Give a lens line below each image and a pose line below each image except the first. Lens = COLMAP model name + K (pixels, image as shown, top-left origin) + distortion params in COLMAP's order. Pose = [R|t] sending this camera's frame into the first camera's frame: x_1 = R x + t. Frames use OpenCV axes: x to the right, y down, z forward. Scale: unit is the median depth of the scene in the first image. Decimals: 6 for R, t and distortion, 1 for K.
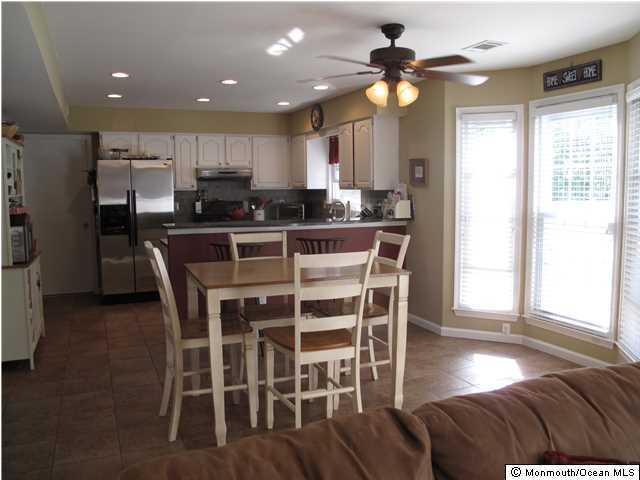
lens RADIAL K [[534.9, 0, 323.0], [0, 534.9, 235.6], [0, 0, 1]] dist [-0.135529, 0.066214]
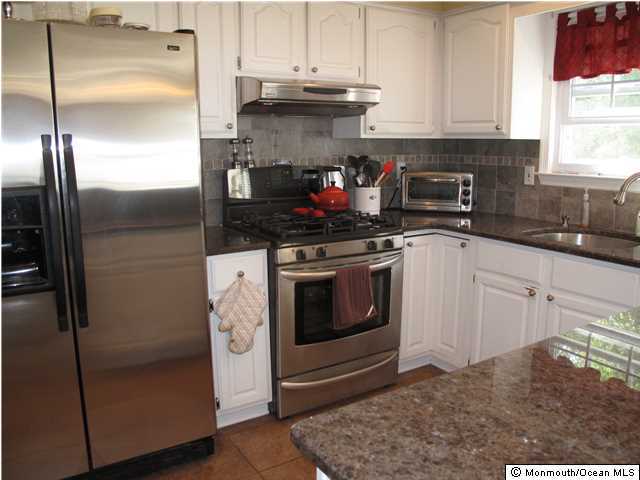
lens RADIAL K [[534.9, 0, 323.3], [0, 534.9, 242.0], [0, 0, 1]] dist [-0.135529, 0.066214]
pose [[0.988161, -0.024828, 0.151399, -0.242085], [0.011160, 0.995837, 0.090470, -0.047181], [-0.153015, -0.087709, 0.984324, 0.634609]]
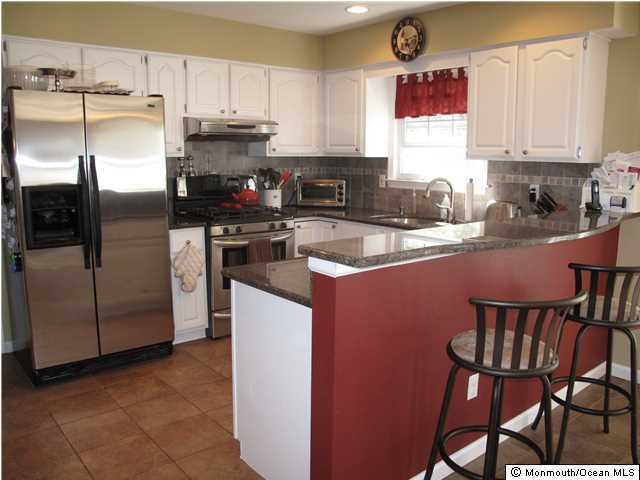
lens RADIAL K [[534.9, 0, 320.5], [0, 534.9, 240.6], [0, 0, 1]] dist [-0.135529, 0.066214]
pose [[0.960309, -0.030538, 0.277263, -0.263454], [0.011919, 0.997574, 0.068590, -0.033665], [-0.278685, -0.062563, 0.958343, 0.421206]]
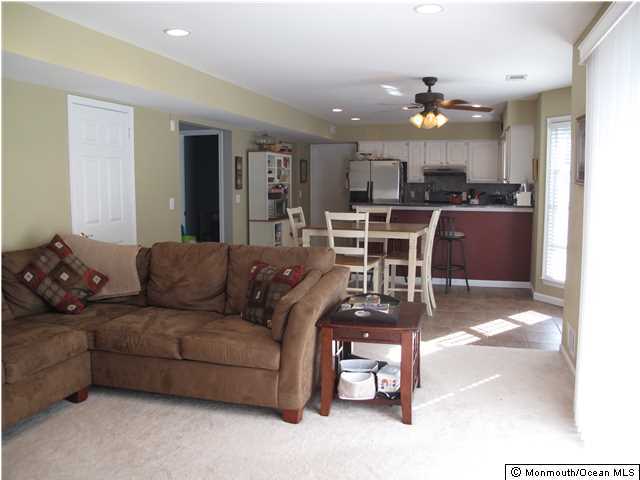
lens RADIAL K [[534.9, 0, 320.4], [0, 534.9, 240.6], [0, 0, 1]] dist [-0.135529, 0.066214]
pose [[0.762147, 0.075399, -0.642999, 0.449736], [-0.063478, 0.997112, 0.041682, 0.021849], [0.644285, 0.009048, 0.764732, -0.203032]]
